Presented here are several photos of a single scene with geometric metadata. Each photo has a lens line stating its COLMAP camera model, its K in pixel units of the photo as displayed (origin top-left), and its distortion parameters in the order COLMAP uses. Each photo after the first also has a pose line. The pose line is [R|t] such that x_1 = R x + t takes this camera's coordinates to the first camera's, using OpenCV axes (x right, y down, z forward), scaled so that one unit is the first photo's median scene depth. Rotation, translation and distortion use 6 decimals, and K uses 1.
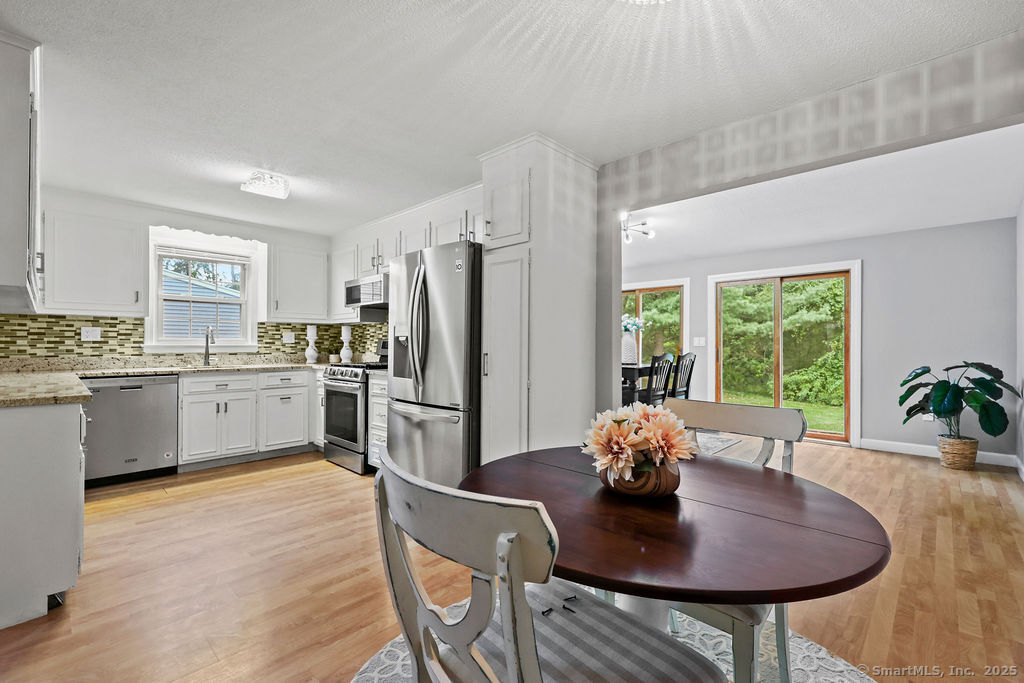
lens RADIAL K [[440.6, 0, 518.2], [0, 440.6, 346.5], [0, 0, 1]] dist [-0.001608, 0.000007]
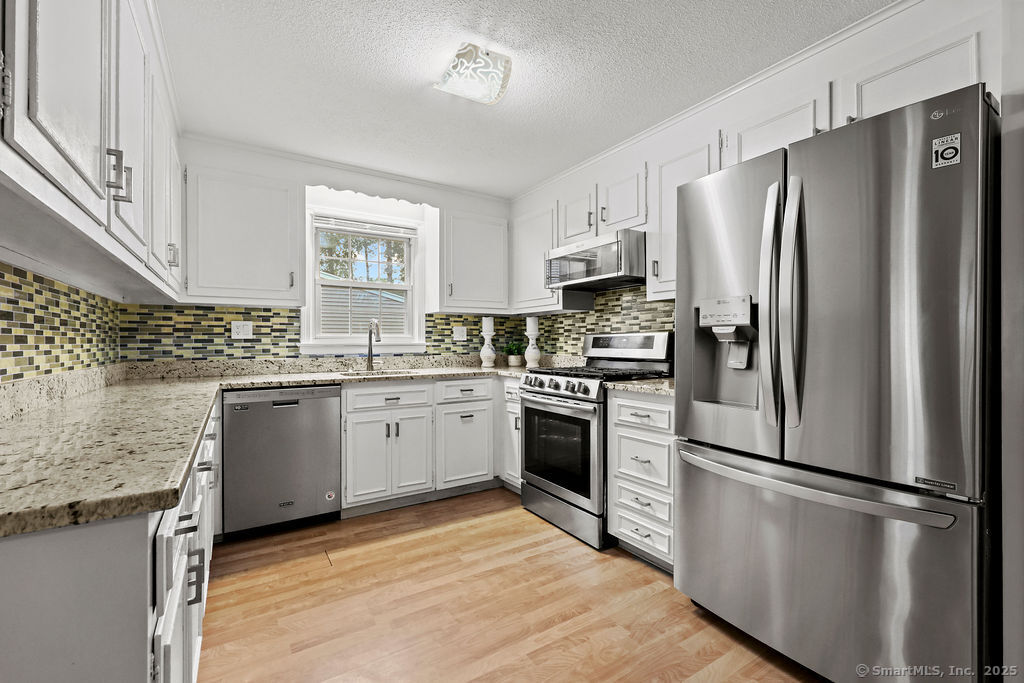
lens RADIAL K [[440.6, 0, 518.2], [0, 440.6, 346.5], [0, 0, 1]] dist [-0.001608, 0.000007]
pose [[0.970580, -0.002805, -0.240764, -0.299753], [0.004183, 0.999978, 0.005212, -0.001237], [0.240744, -0.006065, 0.970570, 0.349834]]
